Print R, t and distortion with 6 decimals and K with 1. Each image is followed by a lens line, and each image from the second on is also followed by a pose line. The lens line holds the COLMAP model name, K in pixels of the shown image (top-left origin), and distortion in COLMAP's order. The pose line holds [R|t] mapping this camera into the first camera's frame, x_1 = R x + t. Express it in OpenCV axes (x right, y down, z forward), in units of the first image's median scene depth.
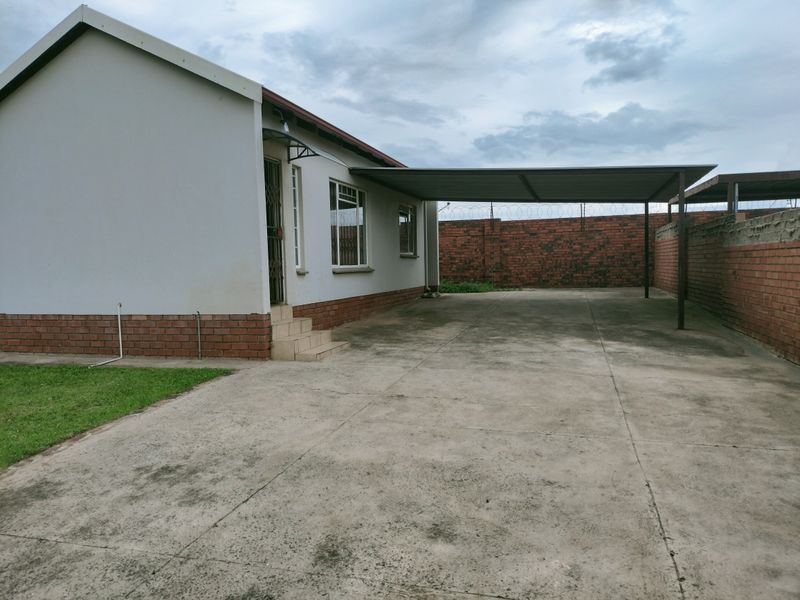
lens RADIAL K [[585.9, 0, 399.9], [0, 585.9, 299.9], [0, 0, 1]] dist [0.020280, -0.025593]
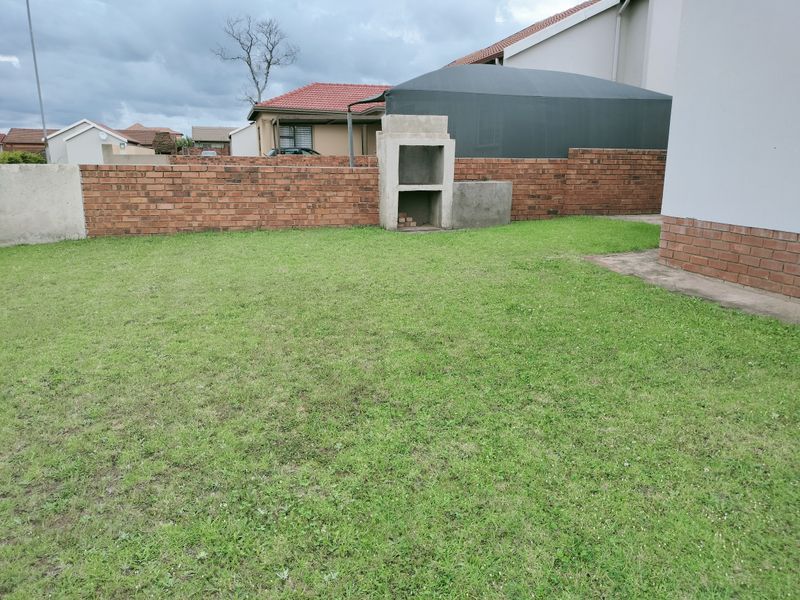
lens RADIAL K [[585.9, 0, 400.0], [0, 585.9, 300.3], [0, 0, 1]] dist [0.020280, -0.025593]
pose [[0.520632, 0.220414, -0.824839, -0.243002], [-0.068599, 0.973777, 0.216914, -0.011831], [0.851021, -0.056349, 0.522100, 0.308722]]
